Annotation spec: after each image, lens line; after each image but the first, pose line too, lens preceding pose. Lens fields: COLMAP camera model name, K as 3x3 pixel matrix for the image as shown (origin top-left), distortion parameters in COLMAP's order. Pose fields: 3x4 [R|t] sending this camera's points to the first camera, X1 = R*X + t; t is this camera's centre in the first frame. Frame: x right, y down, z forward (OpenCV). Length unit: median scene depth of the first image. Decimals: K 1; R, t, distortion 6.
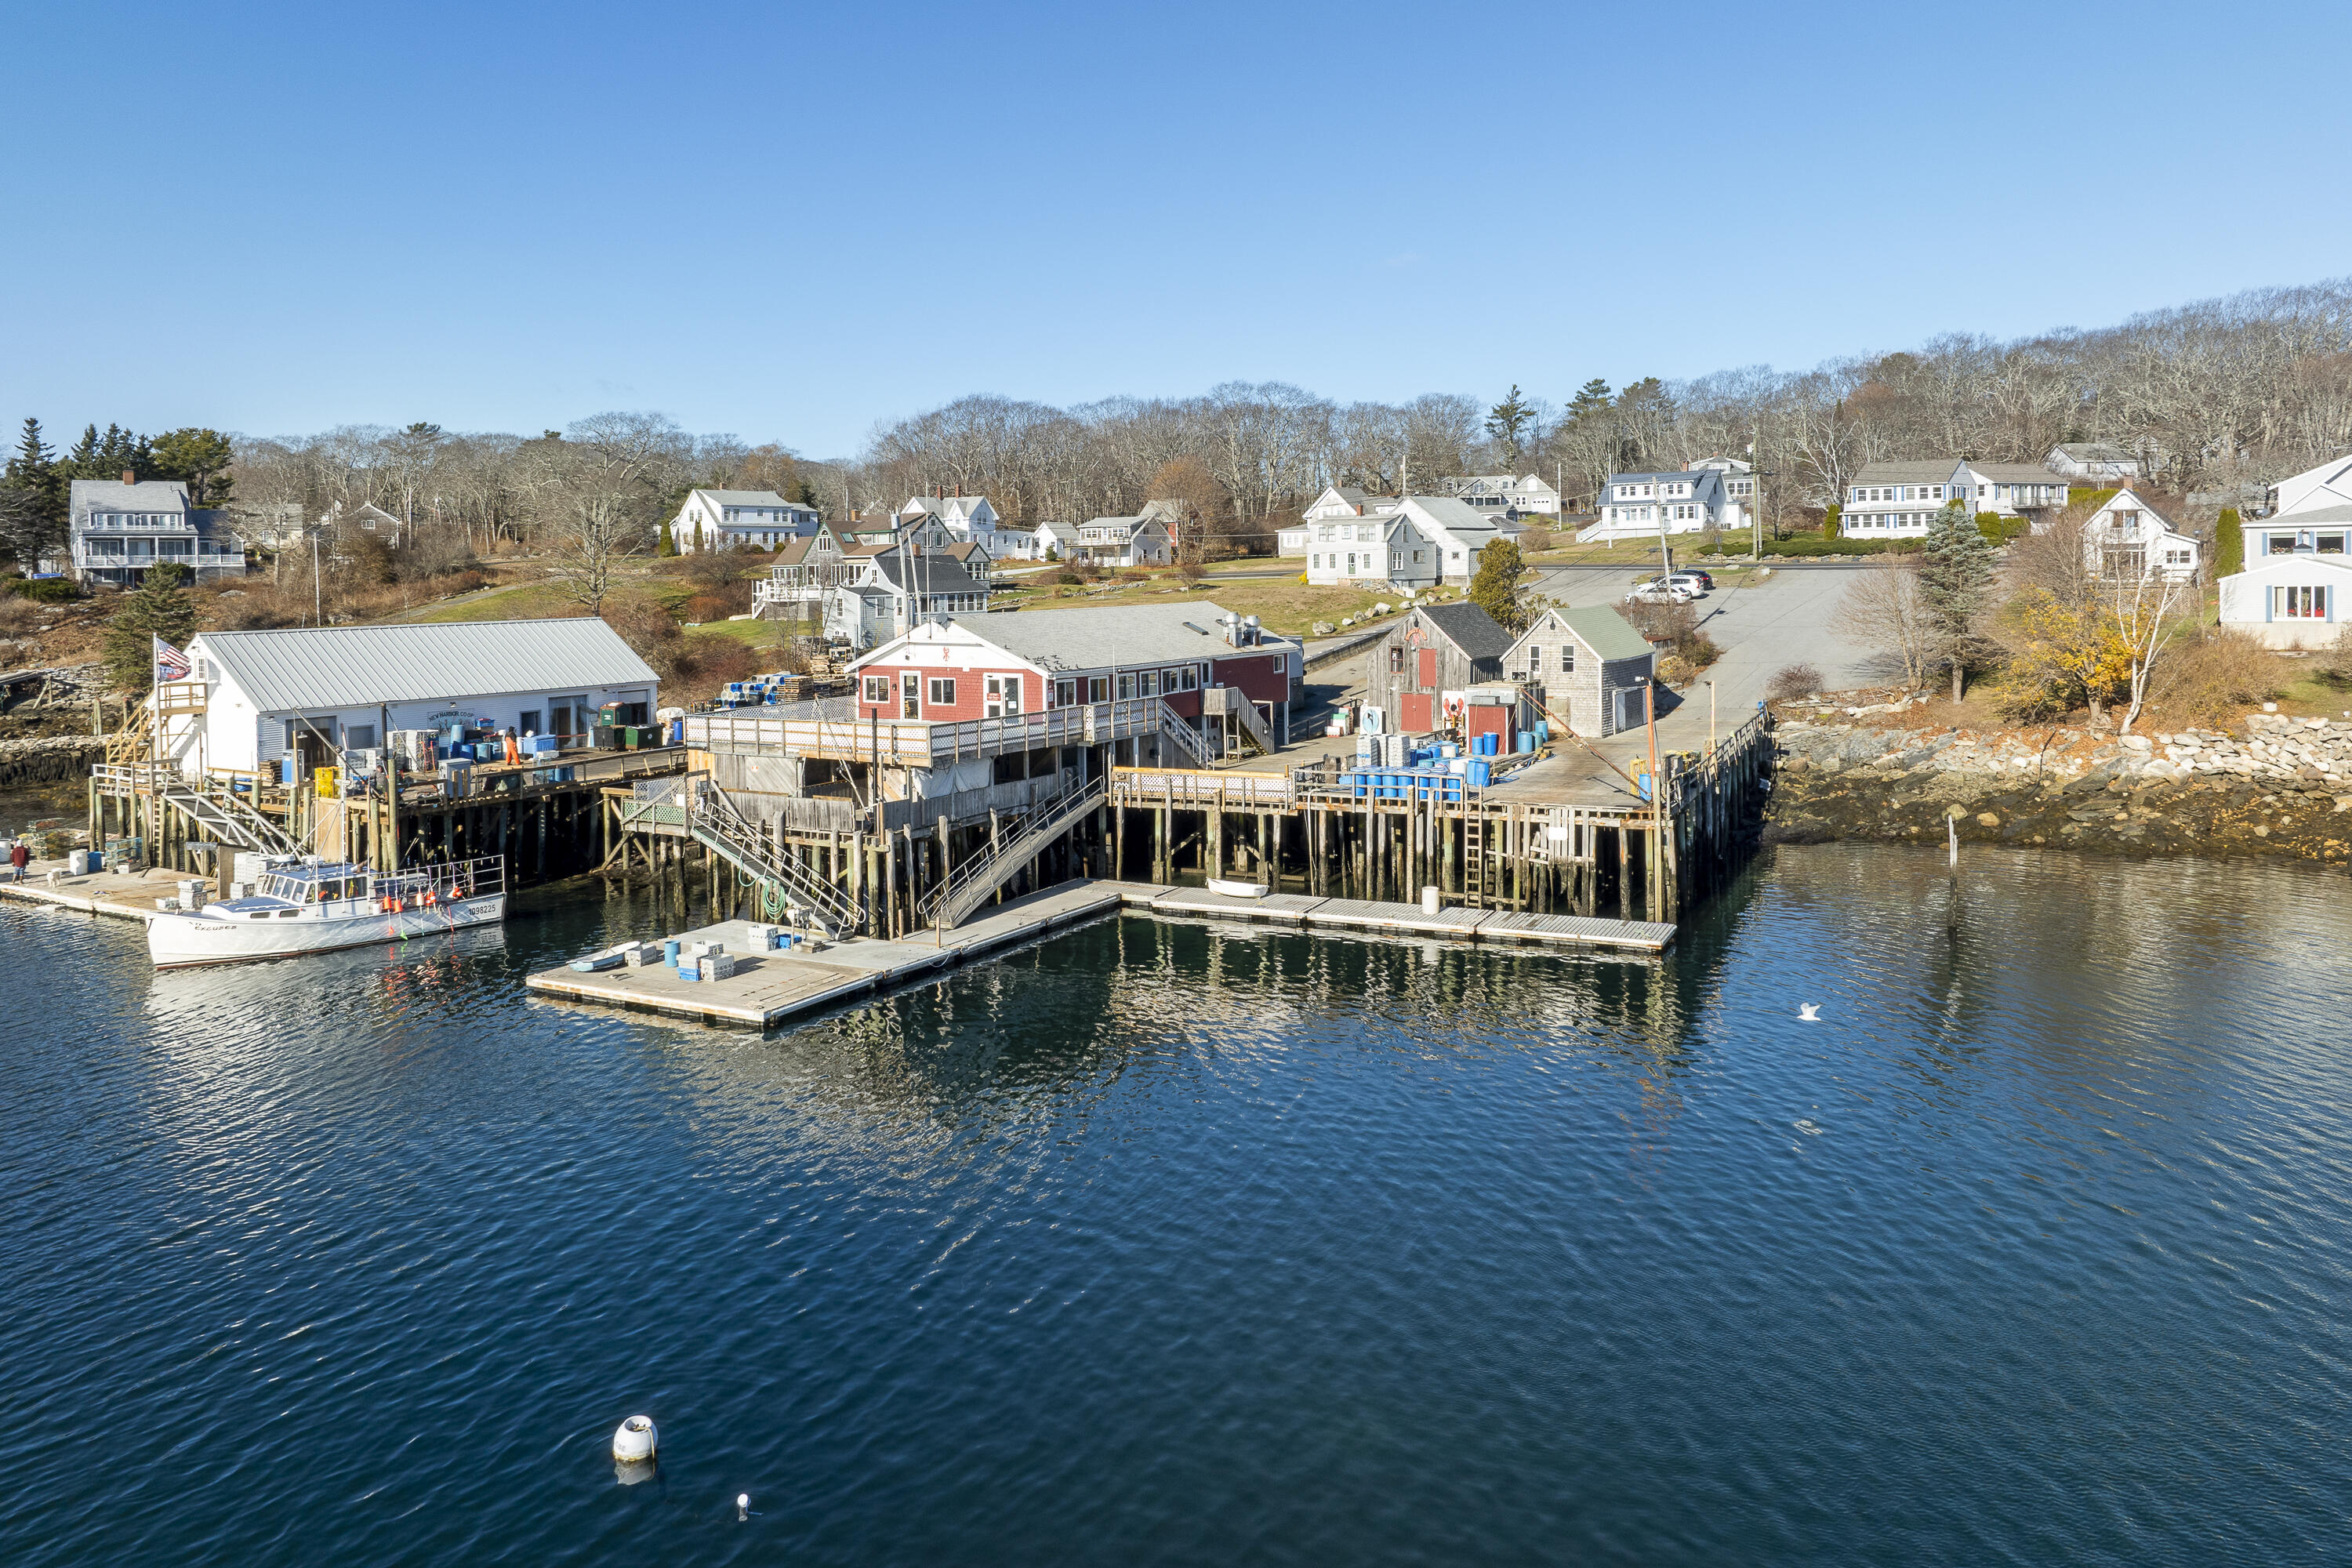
lens RADIAL K [[1698.6, 0, 1262.1], [0, 1698.6, 641.0], [0, 0, 1]] dist [-0.004399, -0.003015]
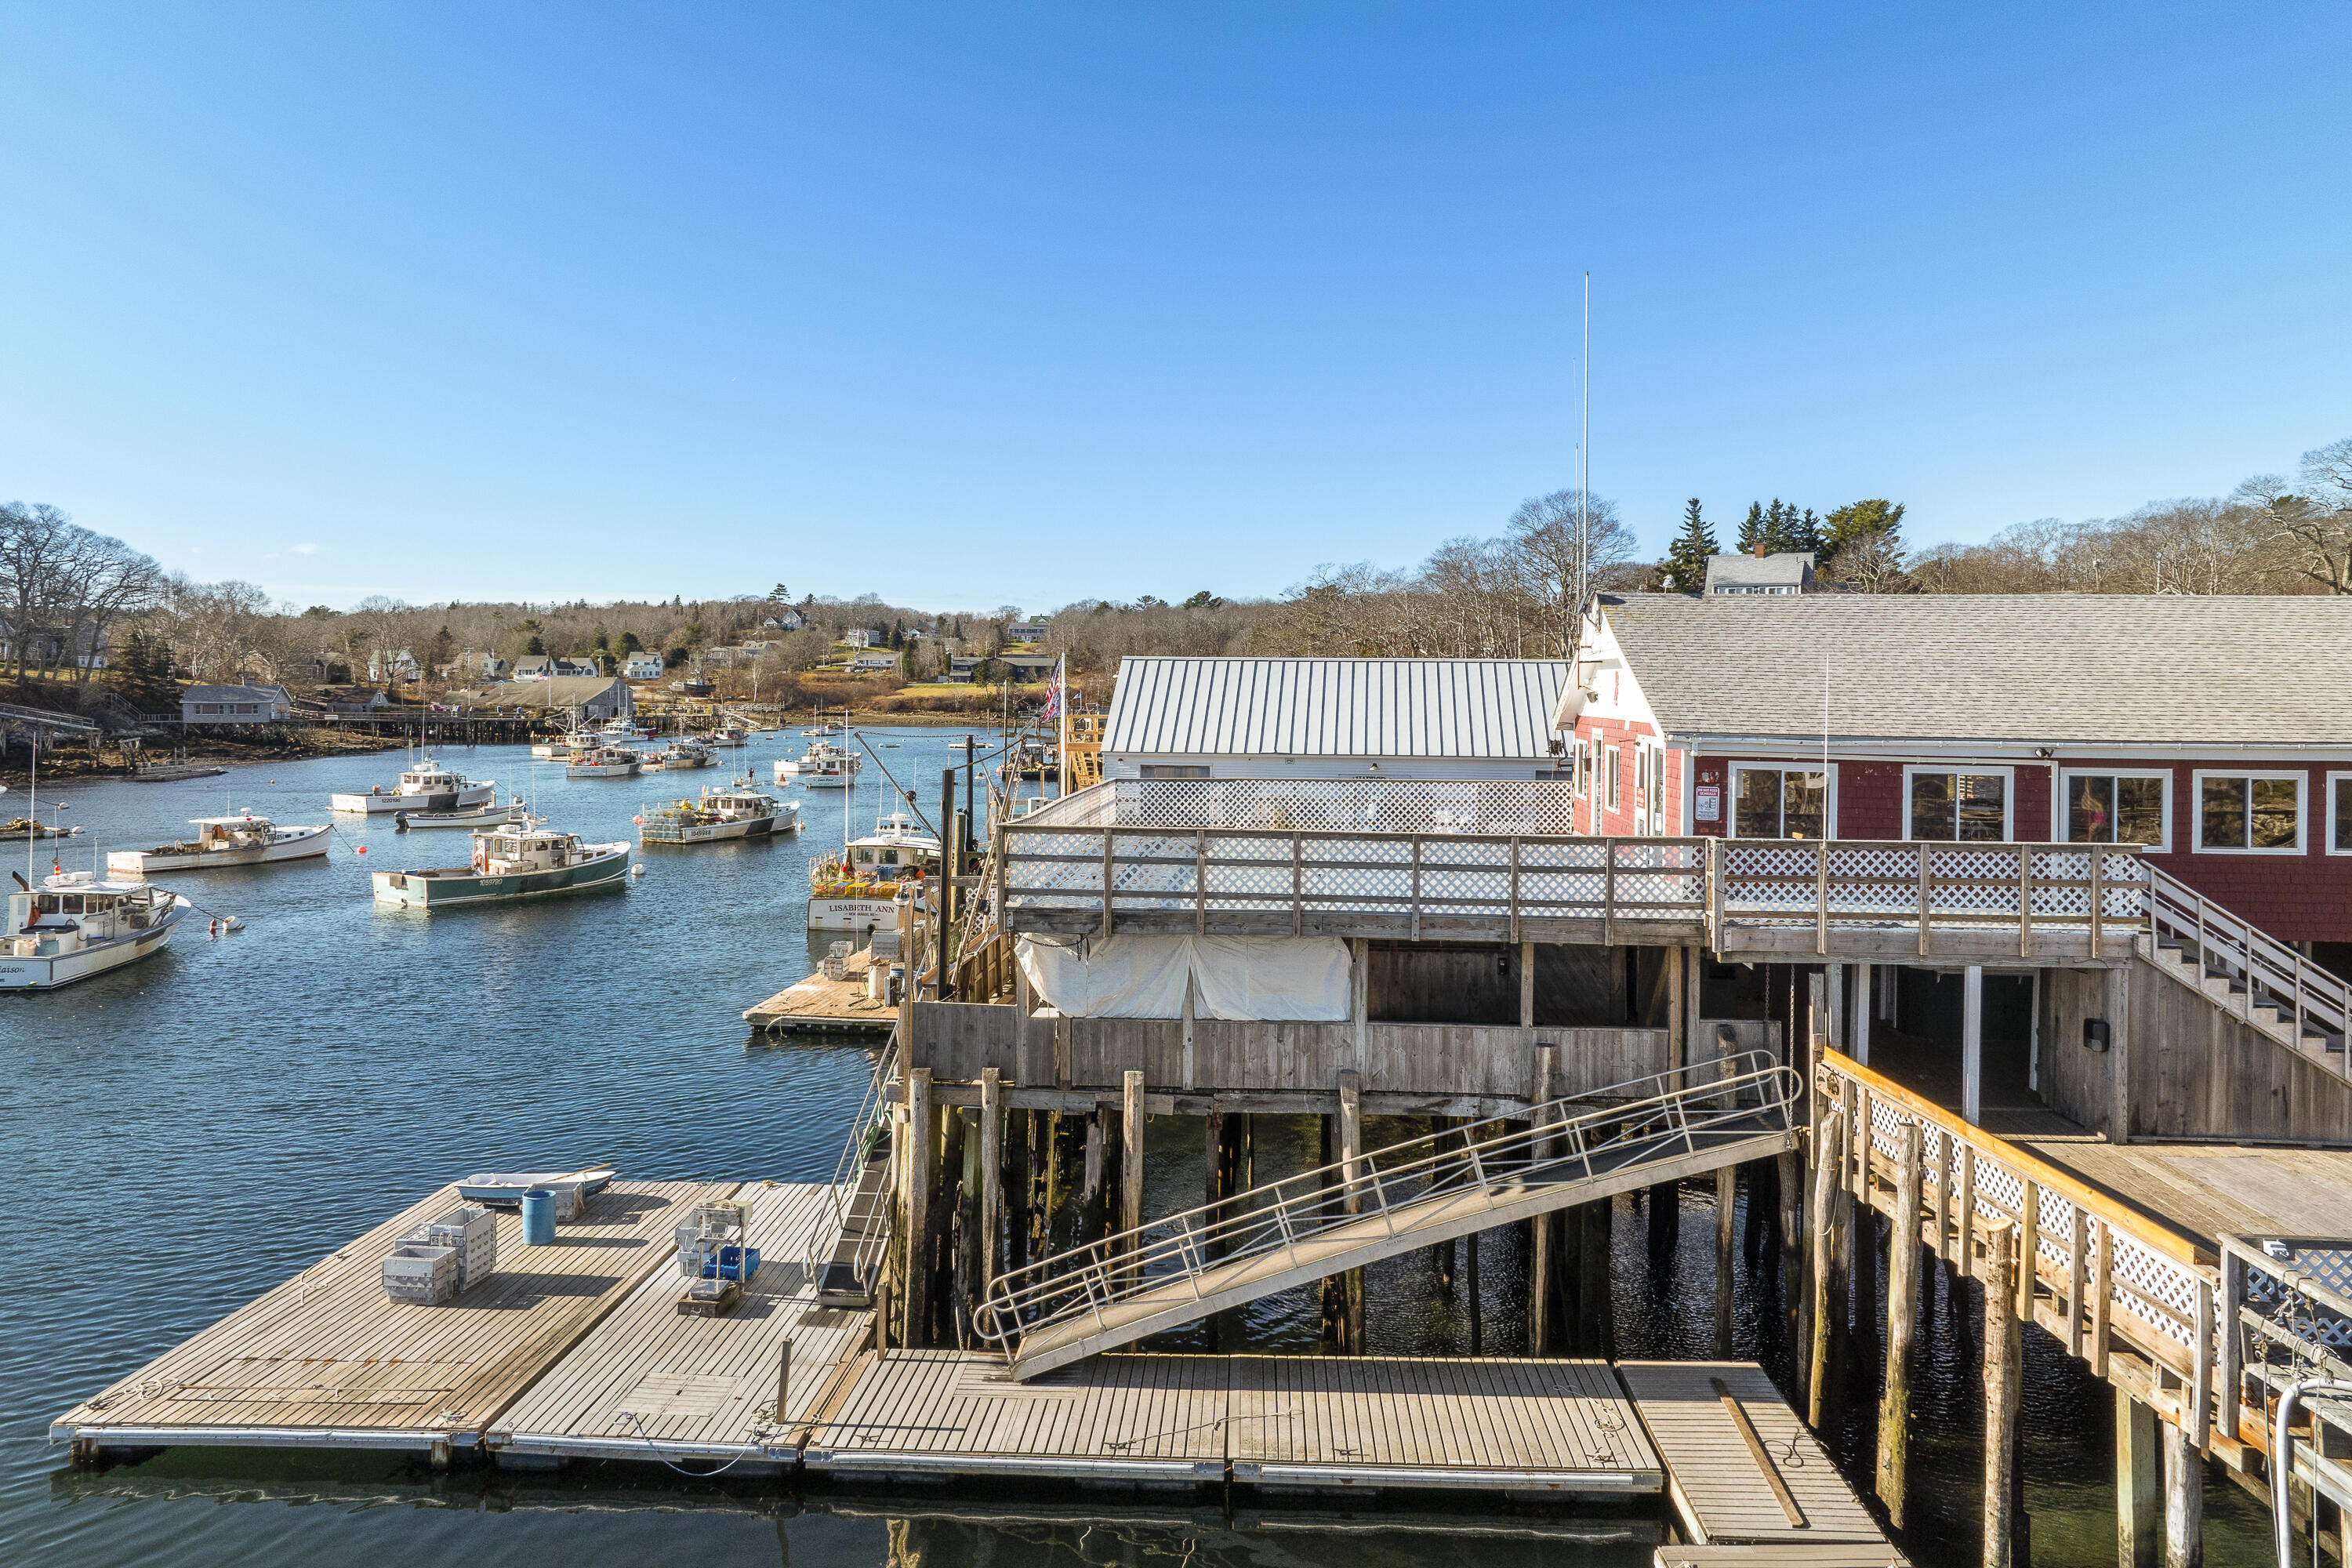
lens RADIAL K [[1664.9, 0, 1181.5], [0, 1664.9, 680.0], [0, 0, 1]] dist [-0.006309, -0.001295]
pose [[0.417185, 0.013975, -0.908714, 0.106872], [-0.057246, 0.998300, -0.010928, 0.012735], [0.907017, 0.056579, 0.417276, 0.583312]]
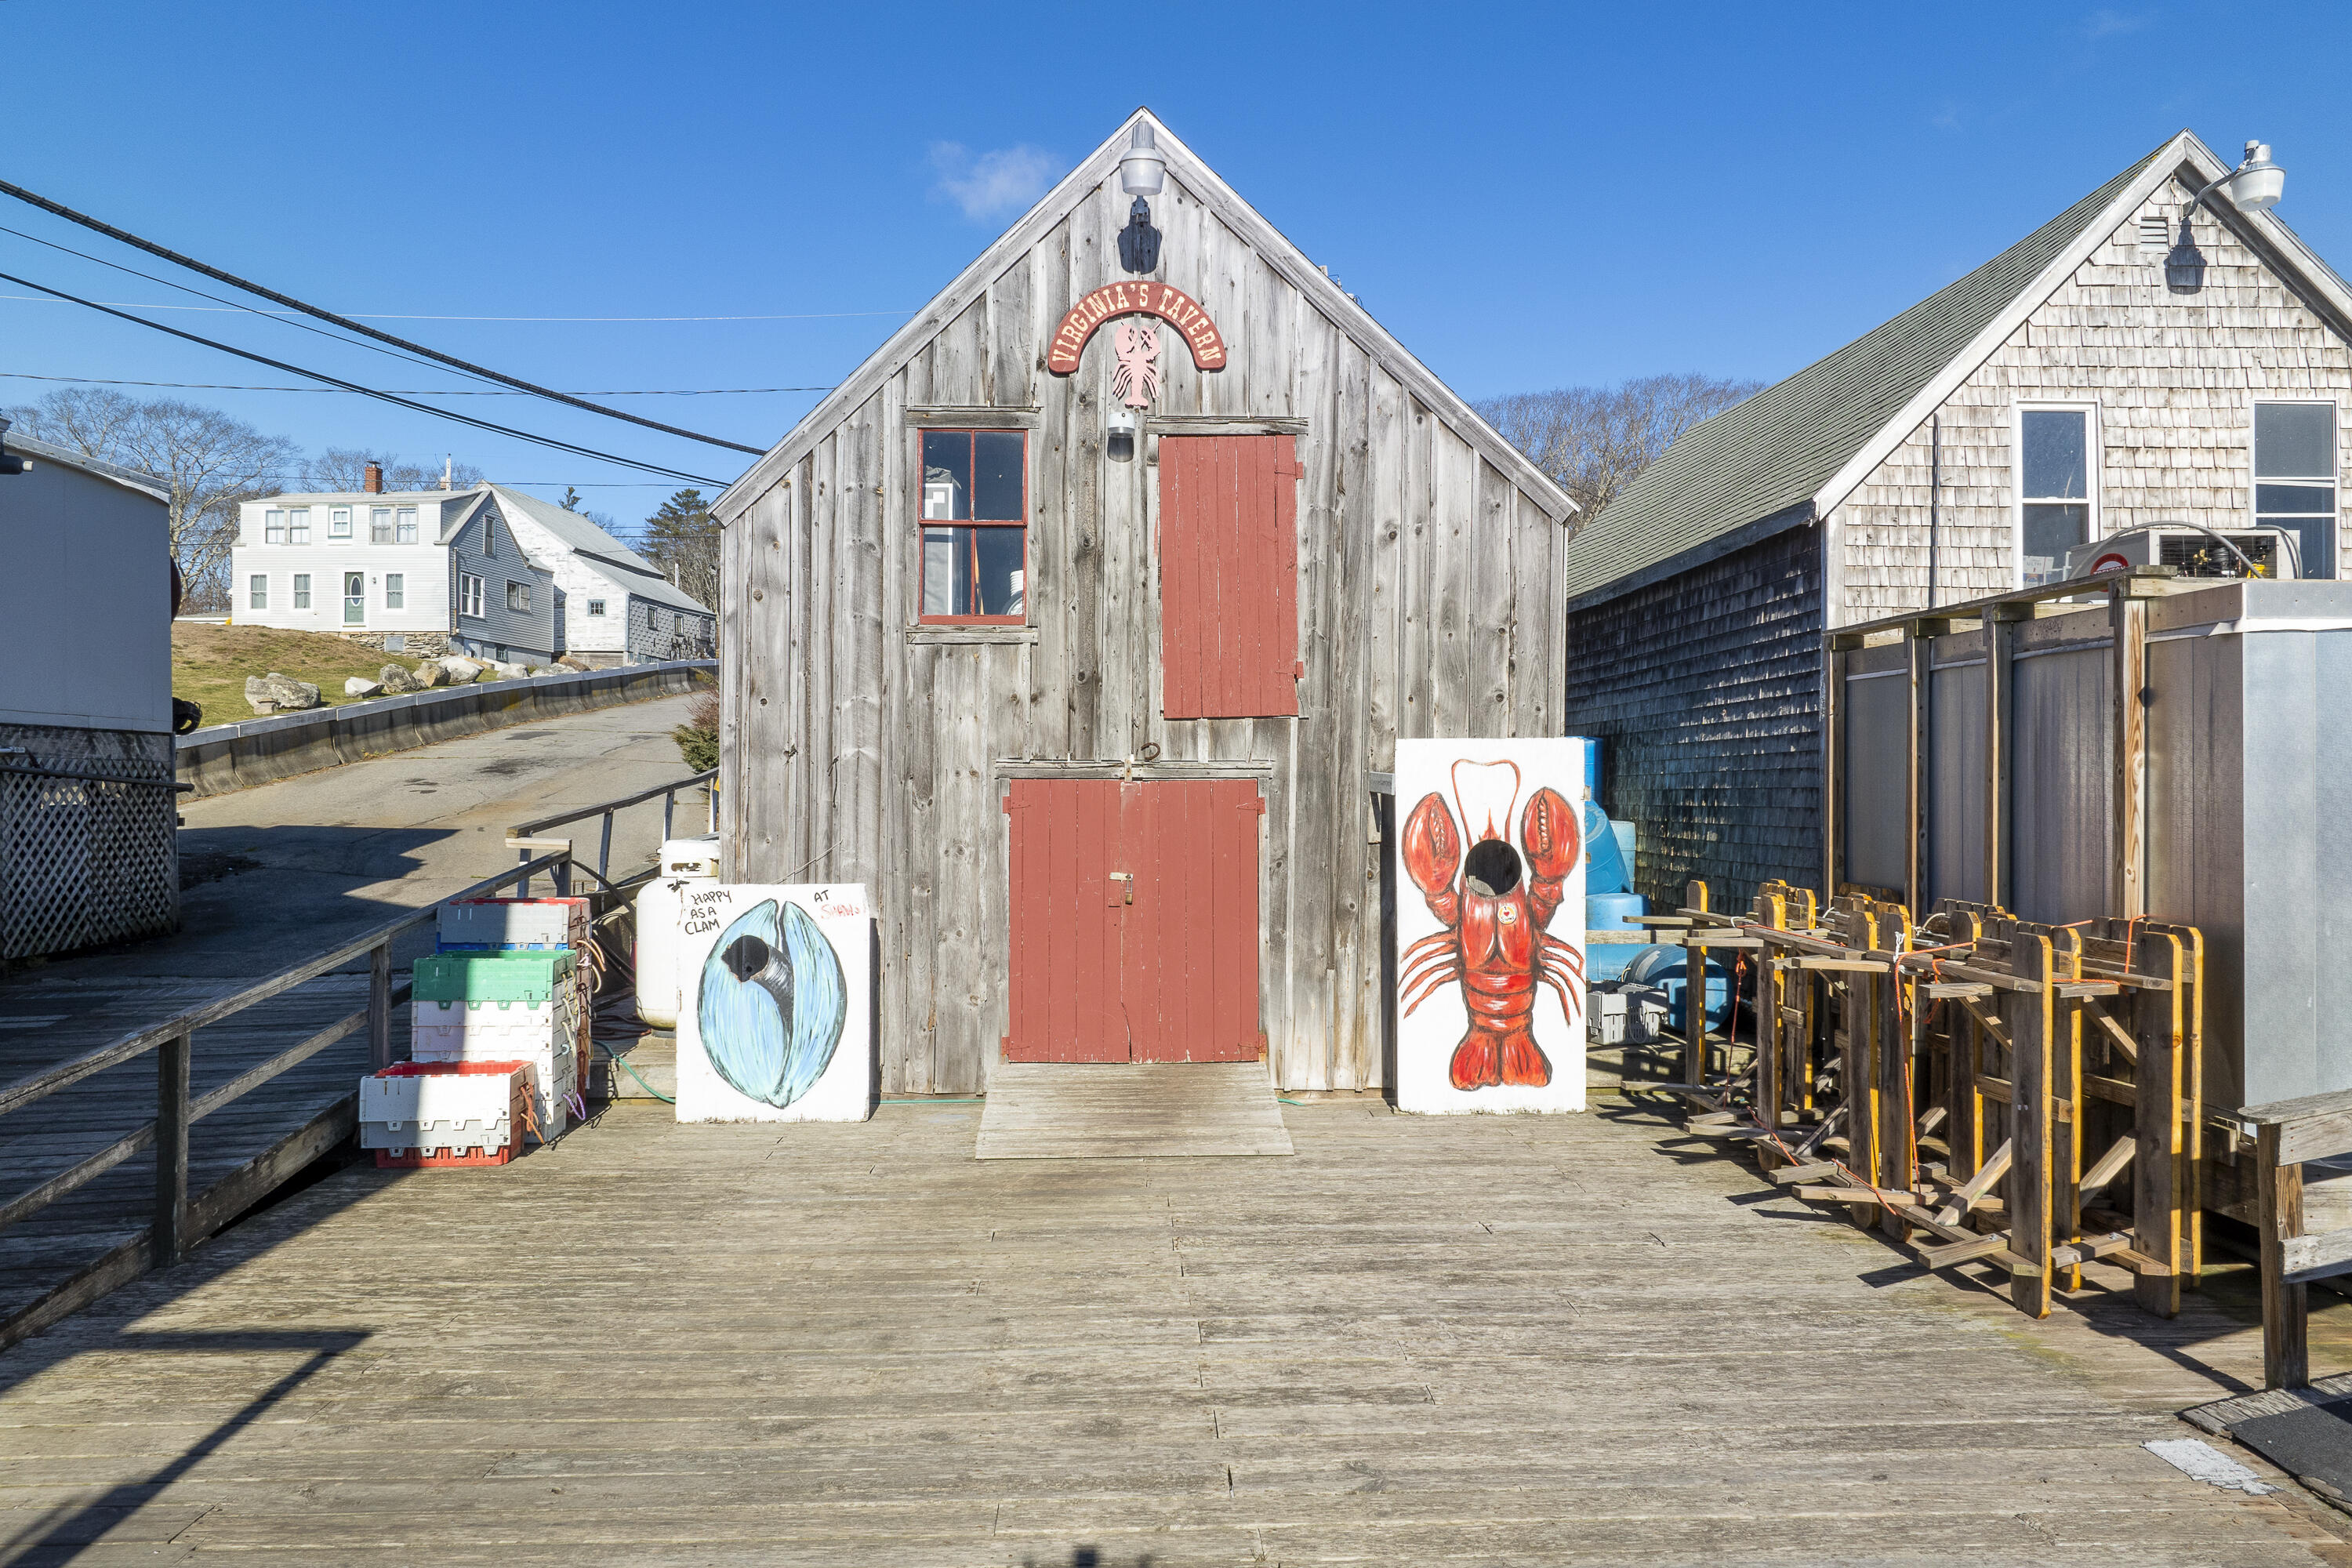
lens RADIAL K [[1629.0, 0, 1176.0], [0, 1629.0, 784.0], [0, 0, 1]] dist [-0.000416, -0.000745]
pose [[0.853926, 0.008785, 0.520320, 0.027804], [0.018312, 0.998731, -0.046914, 0.037734], [-0.520072, 0.049589, 0.852682, 0.892259]]
